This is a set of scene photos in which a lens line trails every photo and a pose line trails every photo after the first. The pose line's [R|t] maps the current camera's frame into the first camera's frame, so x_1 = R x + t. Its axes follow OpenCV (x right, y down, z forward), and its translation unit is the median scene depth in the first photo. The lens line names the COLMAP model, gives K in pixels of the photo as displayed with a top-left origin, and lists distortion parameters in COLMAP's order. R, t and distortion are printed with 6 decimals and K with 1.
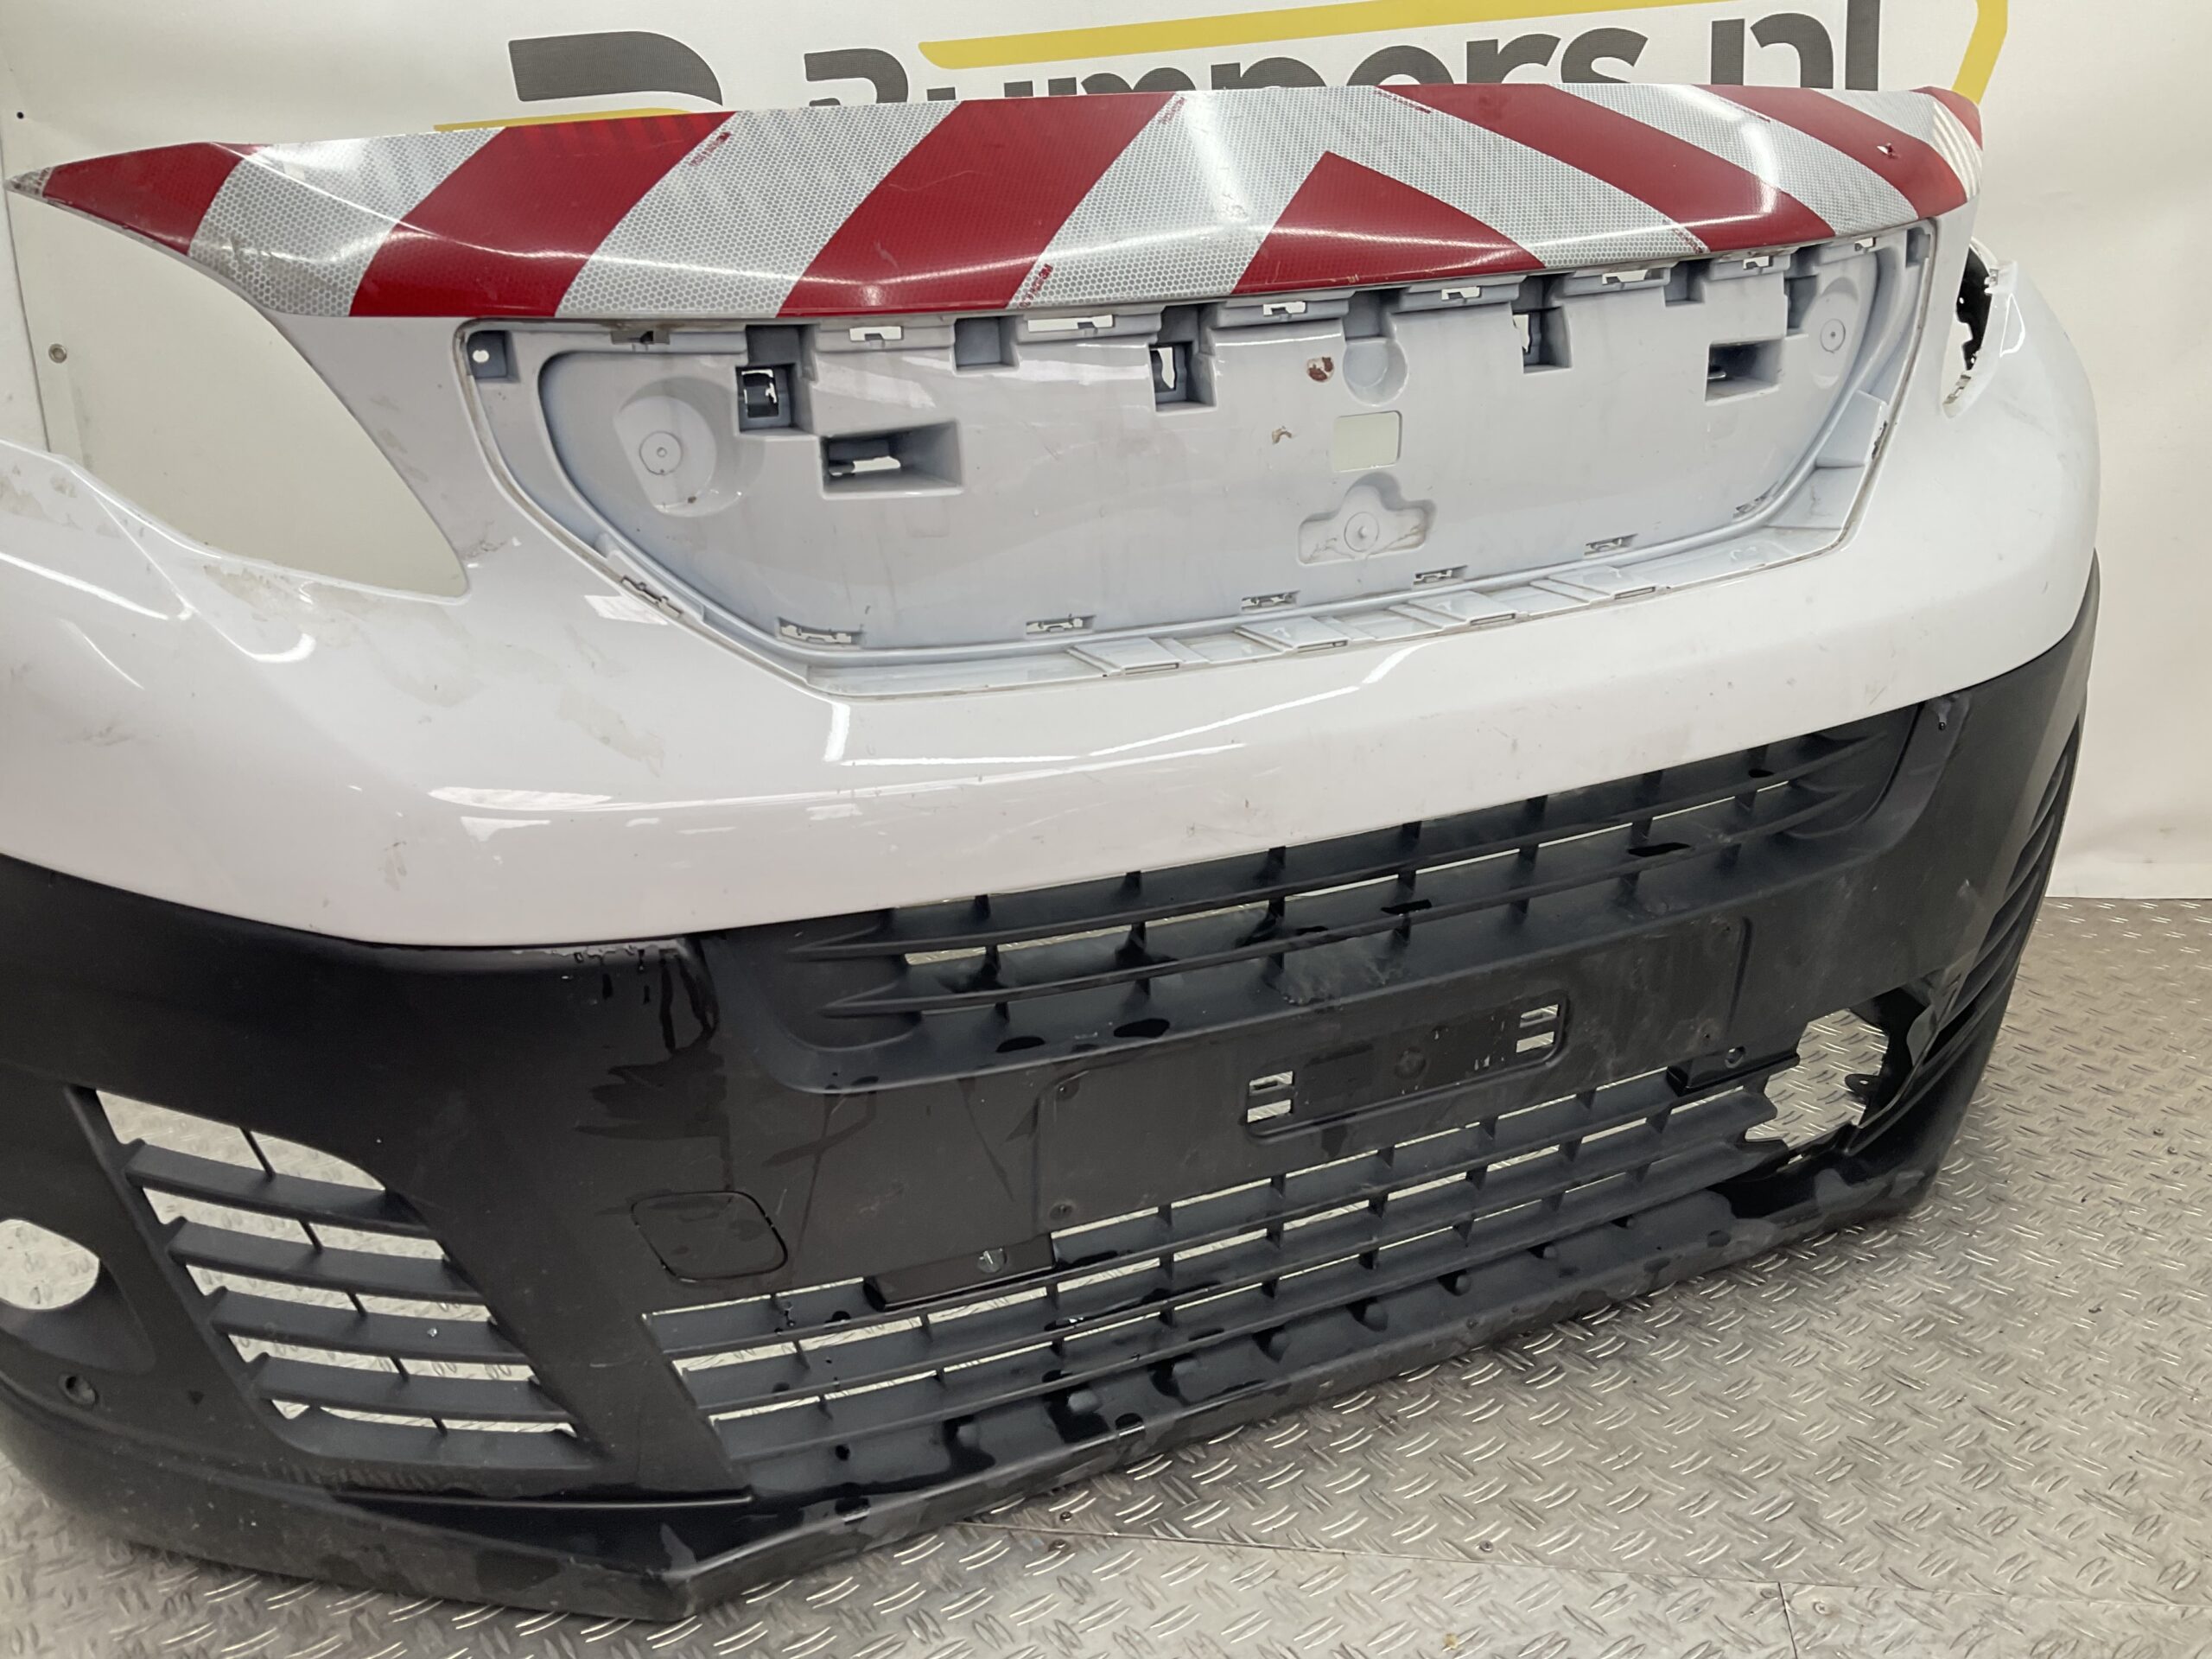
lens RADIAL K [[1845.7, 0, 1110.2], [0, 1845.7, 825.1], [0, 0, 1]] dist [0.093356, -0.161748]
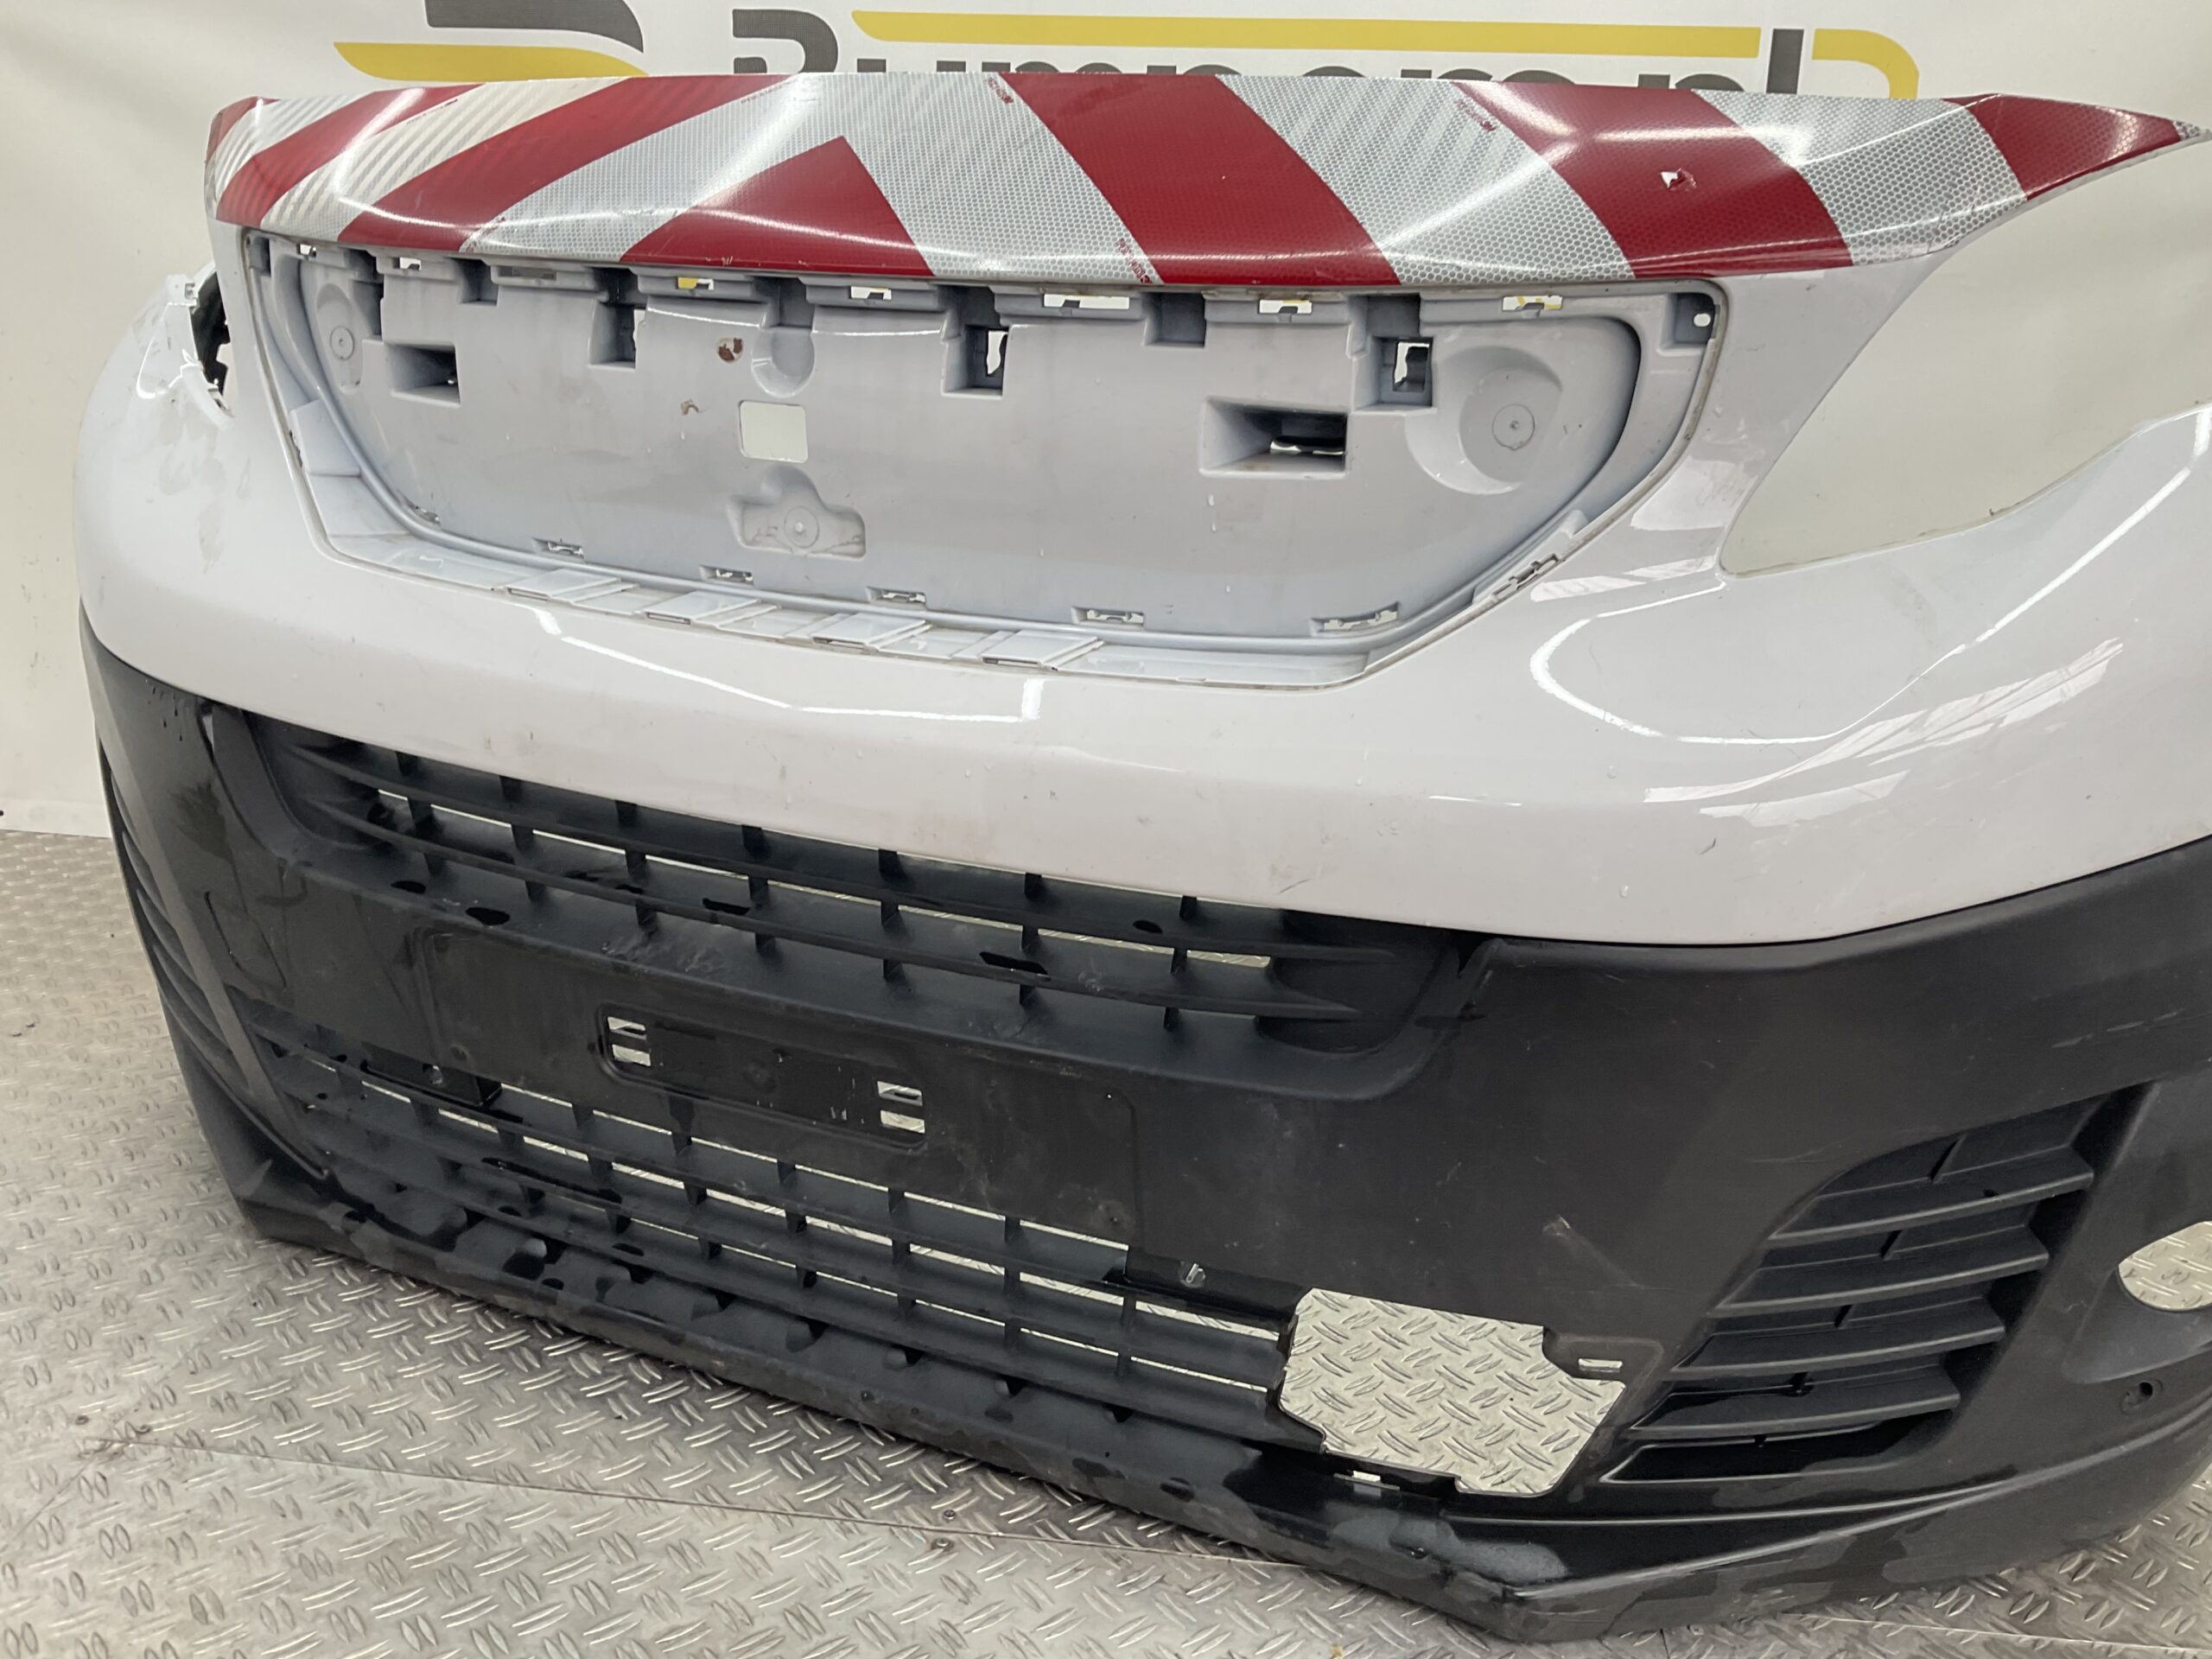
lens RADIAL K [[1845.7, 0, 1105.4], [0, 1845.7, 821.3], [0, 0, 1]] dist [0.093356, -0.161748]
pose [[0.655453, 0.295093, -0.695199, 0.980143], [-0.298569, 0.946766, 0.120378, -0.180015], [0.693713, 0.128662, 0.708666, 0.448729]]
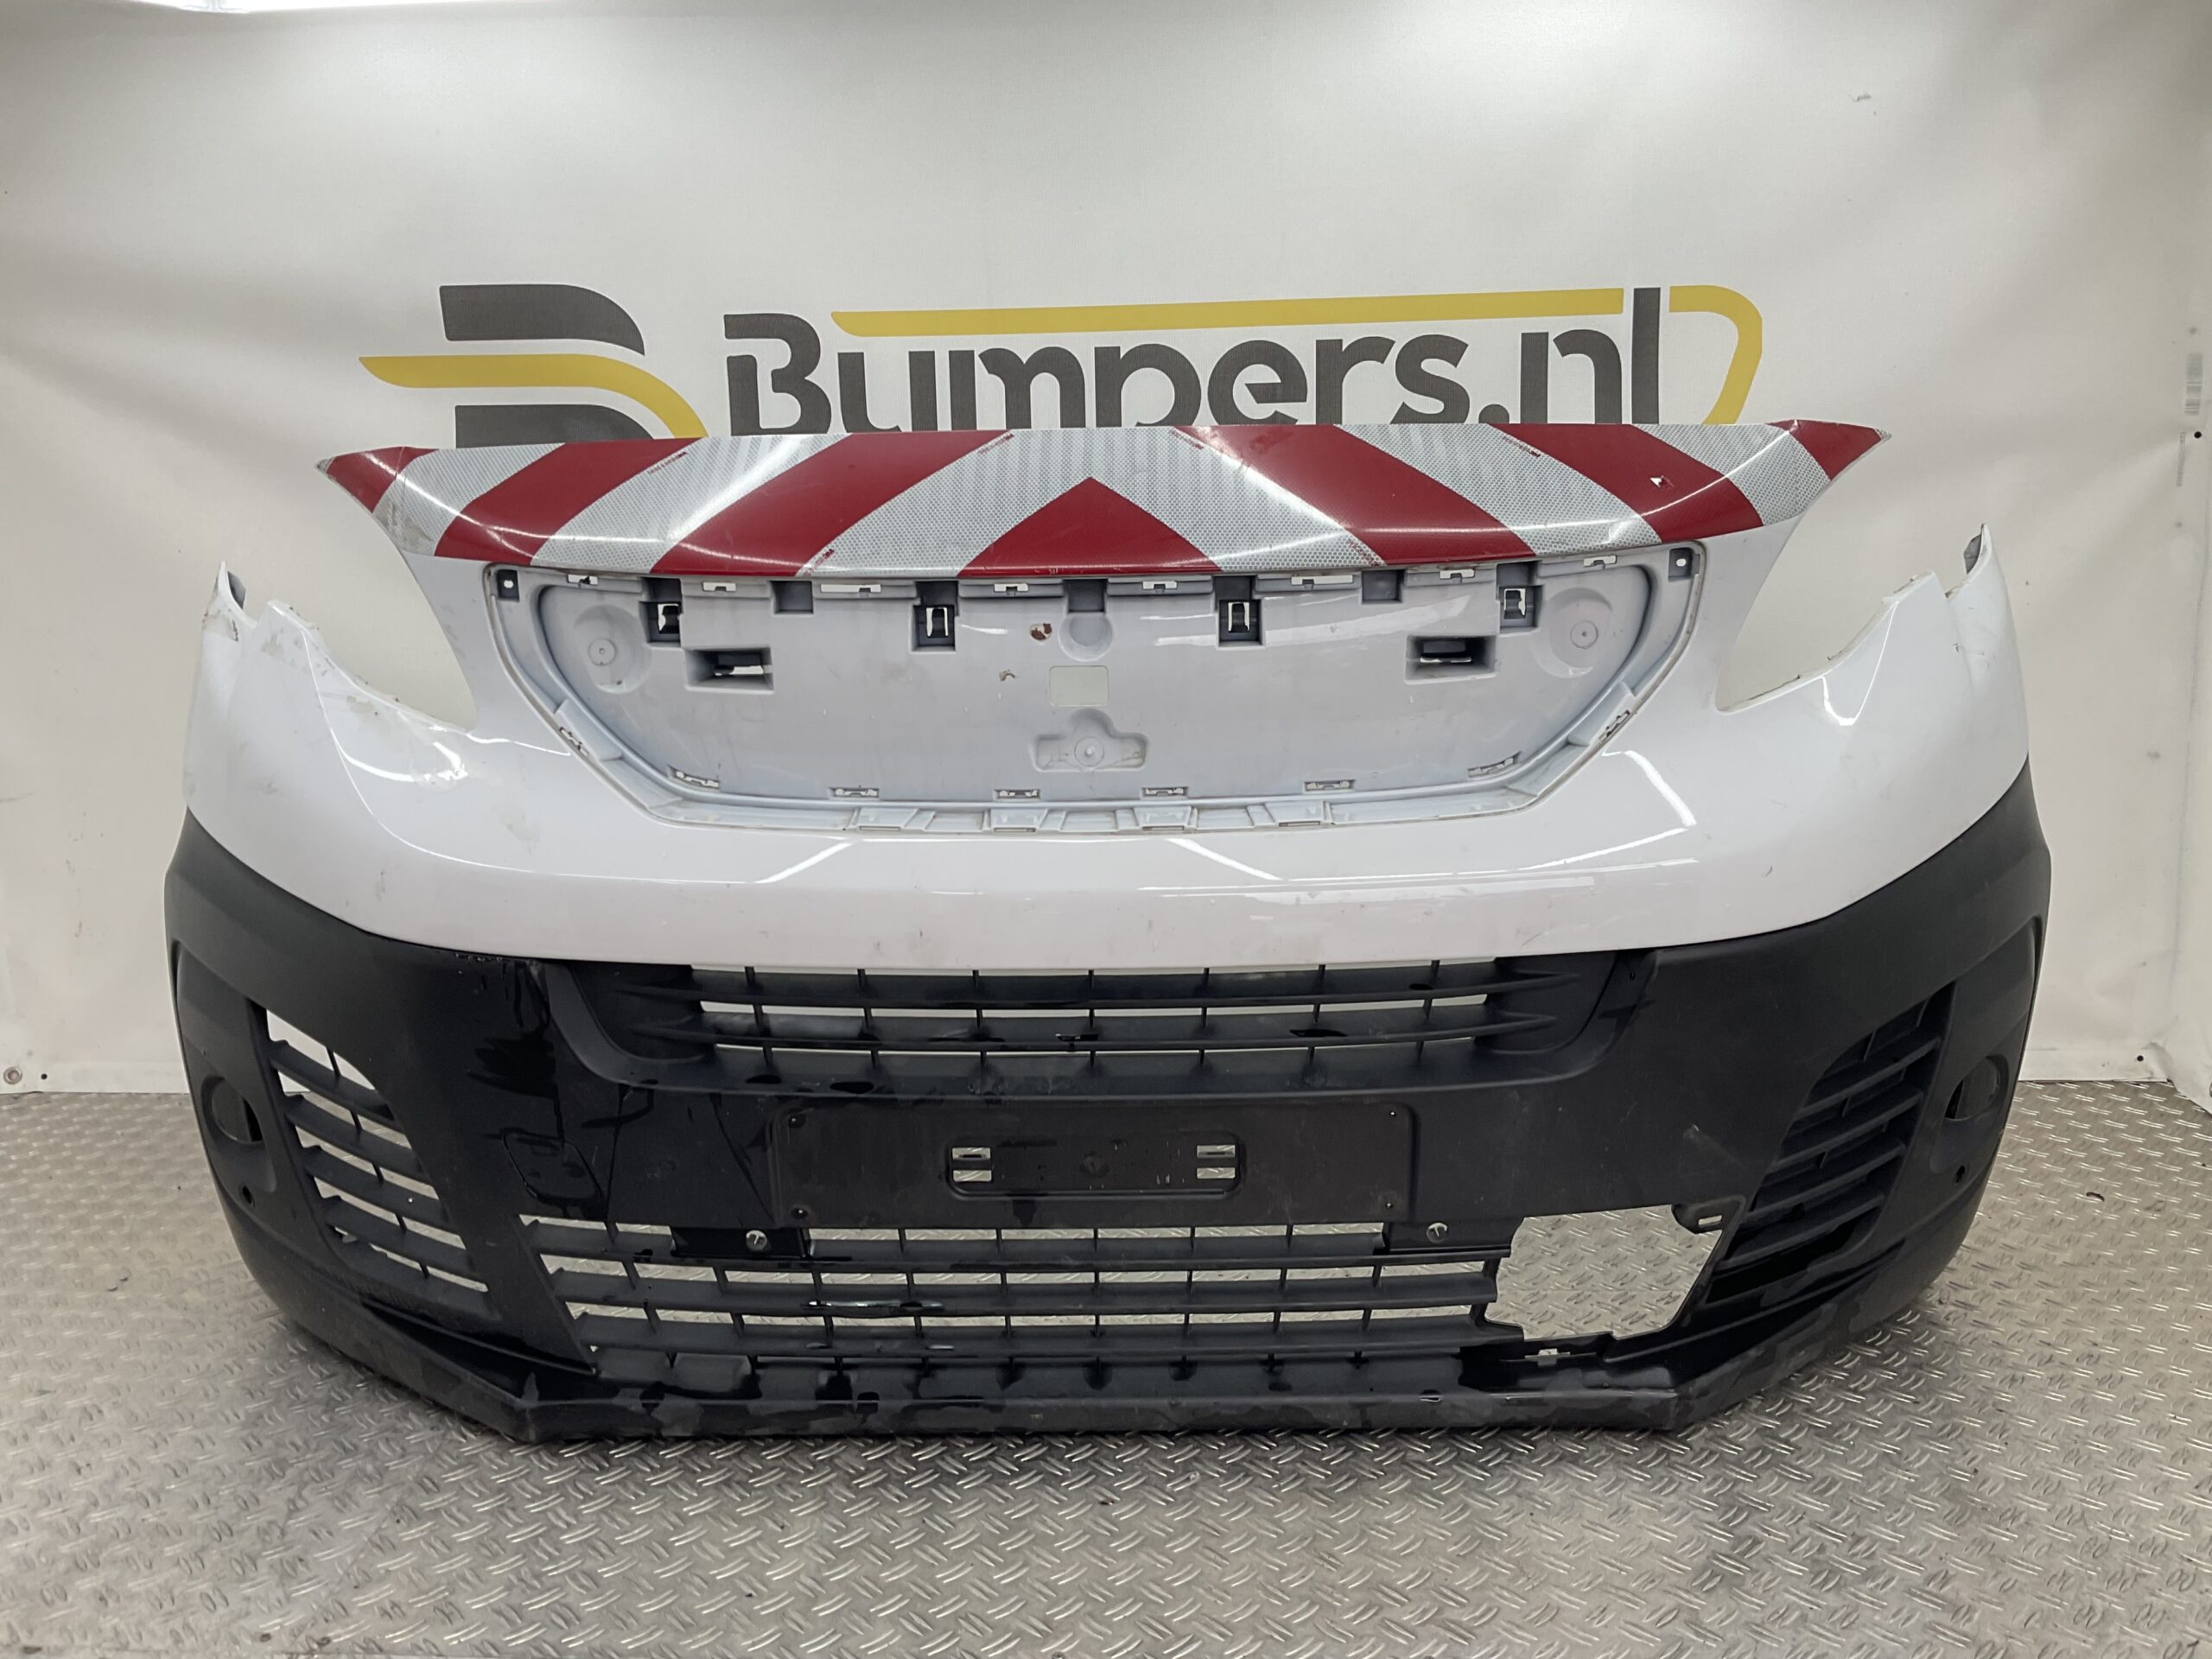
lens RADIAL K [[1845.7, 0, 1096.2], [0, 1845.7, 809.9], [0, 0, 1]] dist [0.093356, -0.161748]
pose [[0.907330, 0.117436, -0.403684, 0.695331], [-0.158806, 0.984793, -0.070449, -0.024278], [0.389272, 0.128028, 0.912182, -0.211039]]
